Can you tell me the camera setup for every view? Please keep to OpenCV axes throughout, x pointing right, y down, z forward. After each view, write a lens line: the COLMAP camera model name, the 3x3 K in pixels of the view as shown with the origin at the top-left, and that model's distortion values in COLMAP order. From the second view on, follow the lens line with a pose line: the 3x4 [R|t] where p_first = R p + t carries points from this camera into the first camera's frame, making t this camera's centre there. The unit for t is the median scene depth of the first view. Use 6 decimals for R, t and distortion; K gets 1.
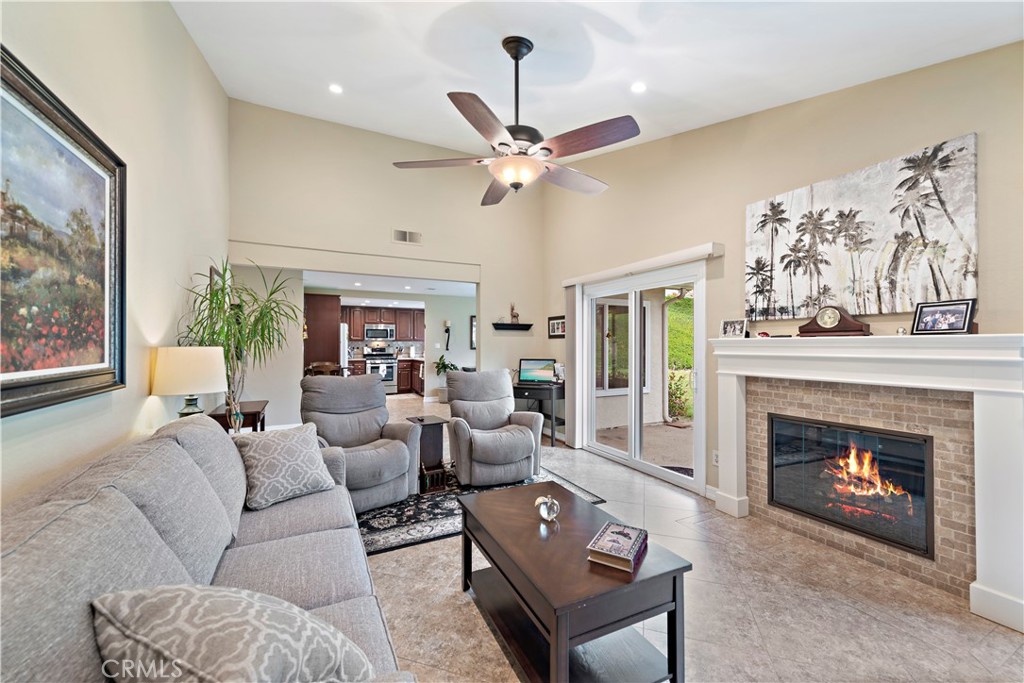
lens RADIAL K [[402.5, 0, 516.1], [0, 402.5, 341.4], [0, 0, 1]] dist [0.020579, -0.006534]
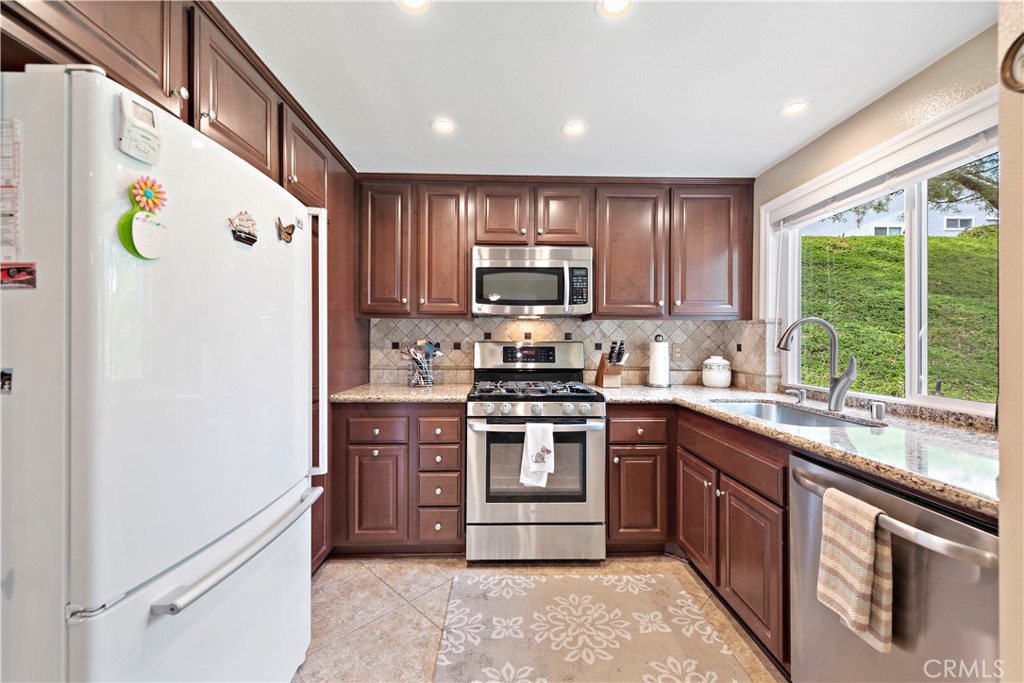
lens RADIAL K [[402.5, 0, 512.7], [0, 402.5, 338.8], [0, 0, 1]] dist [0.020579, -0.006534]
pose [[0.901011, 0.000759, -0.433796, -0.827292], [-0.002930, 0.999986, -0.004335, 0.043810], [0.433787, 0.005177, 0.901000, 2.645564]]
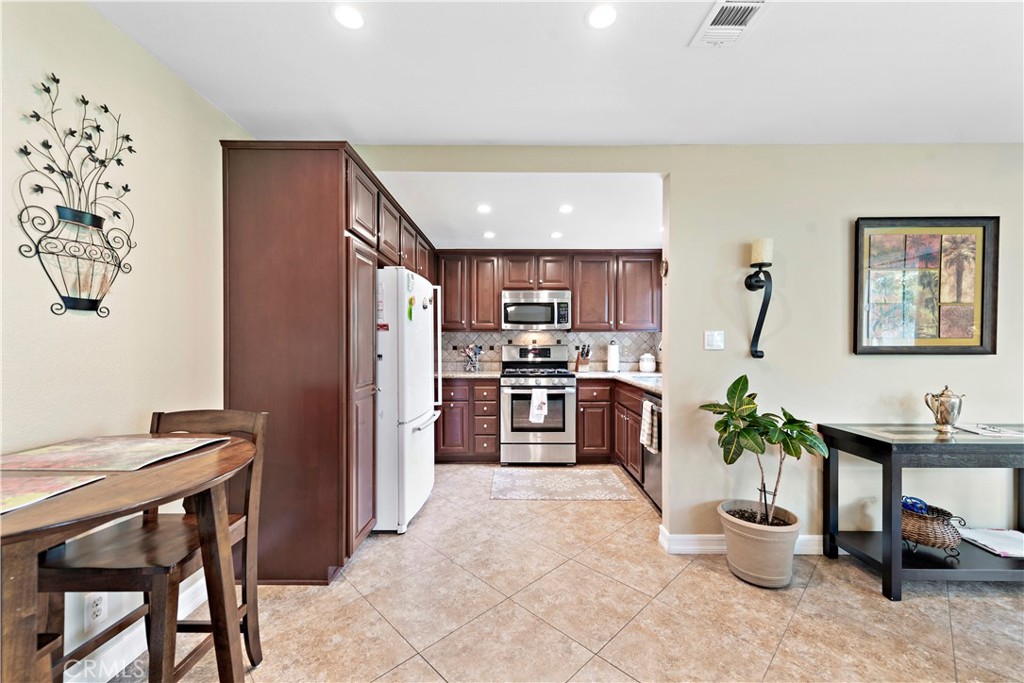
lens RADIAL K [[402.5, 0, 513.5], [0, 402.5, 346.5], [0, 0, 1]] dist [0.020579, -0.006534]
pose [[0.886797, 0.001763, -0.462155, -0.567176], [0.001412, 0.999978, 0.006524, 0.041136], [0.462156, -0.006437, 0.886775, 2.113972]]
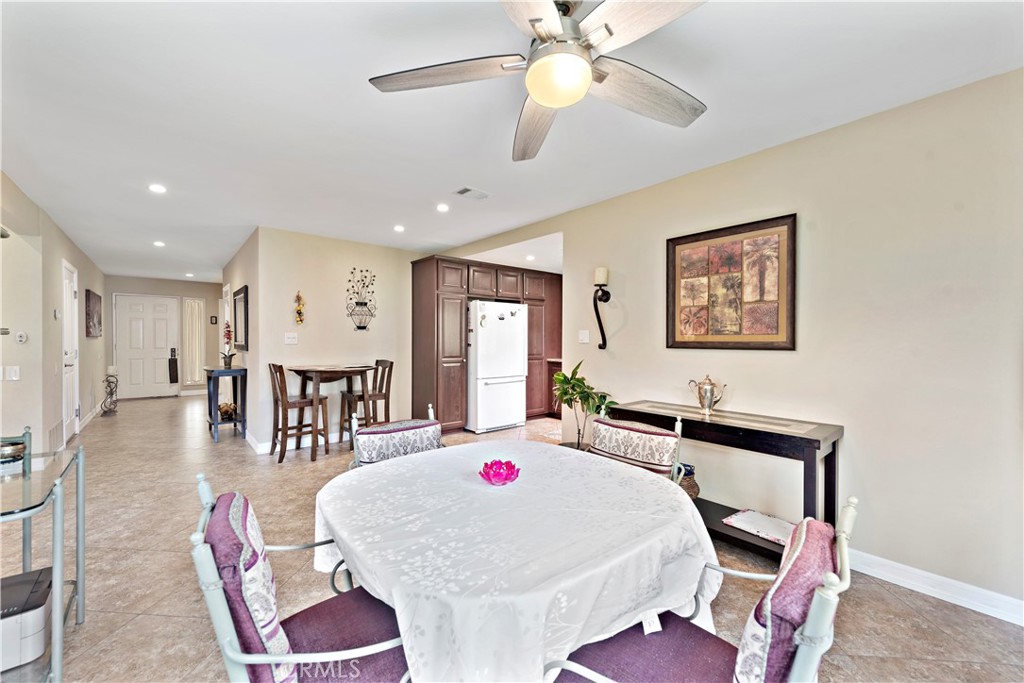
lens RADIAL K [[402.5, 0, 513.9], [0, 402.5, 346.3], [0, 0, 1]] dist [0.020579, -0.006534]
pose [[0.227412, 0.017785, -0.973636, 0.510337], [-0.000567, 0.999835, 0.018131, 0.040949], [0.973799, -0.003571, 0.227384, 2.521852]]
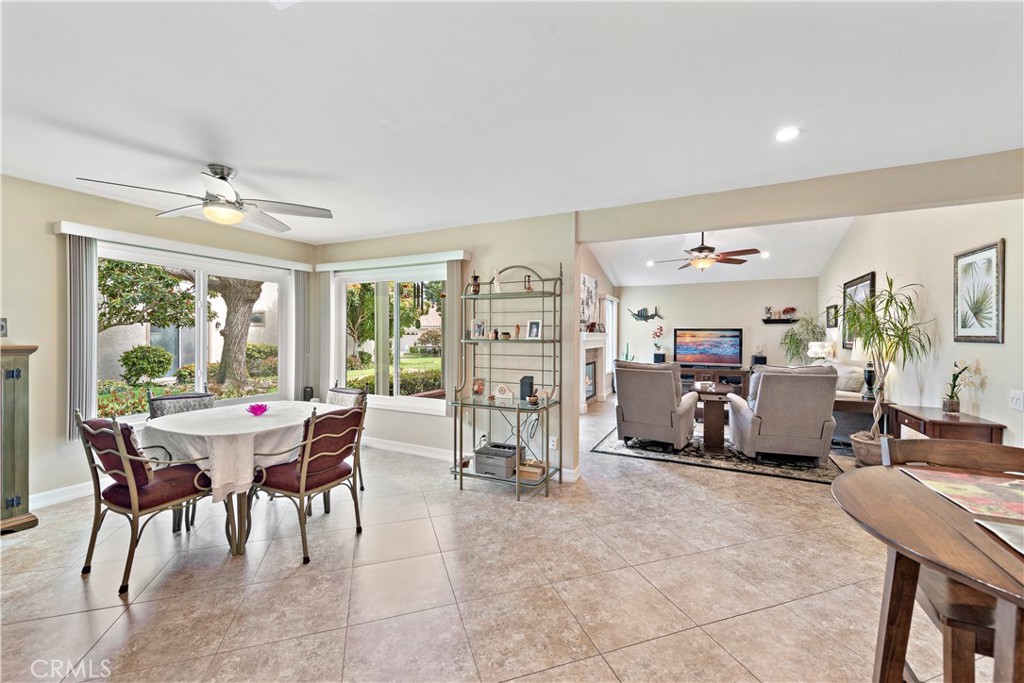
lens RADIAL K [[402.5, 0, 511.2], [0, 402.5, 338.9], [0, 0, 1]] dist [0.020579, -0.006534]
pose [[-0.588410, -0.010835, 0.808490, -1.025341], [-0.009222, 0.999935, 0.006689, 0.016273], [-0.808510, -0.003520, -0.588471, 2.689414]]
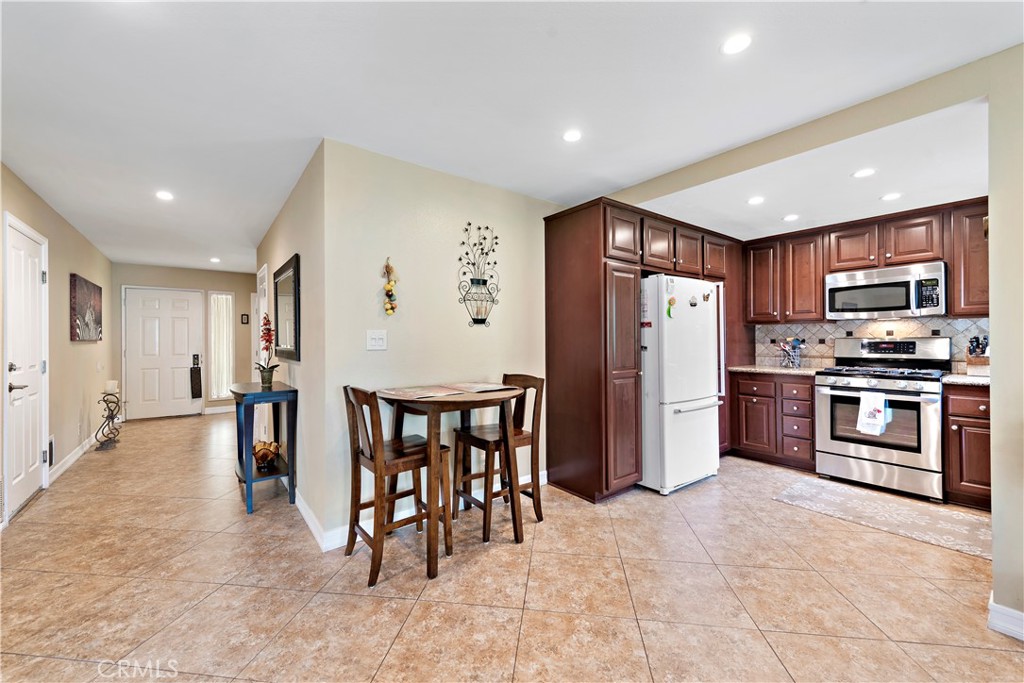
lens RADIAL K [[402.5, 0, 510.1], [0, 402.5, 340.2], [0, 0, 1]] dist [0.020579, -0.006534]
pose [[0.174242, -0.001892, -0.984701, -0.225182], [0.009452, 0.999955, -0.000249, 0.043555], [0.984658, -0.009264, 0.174252, 2.198262]]
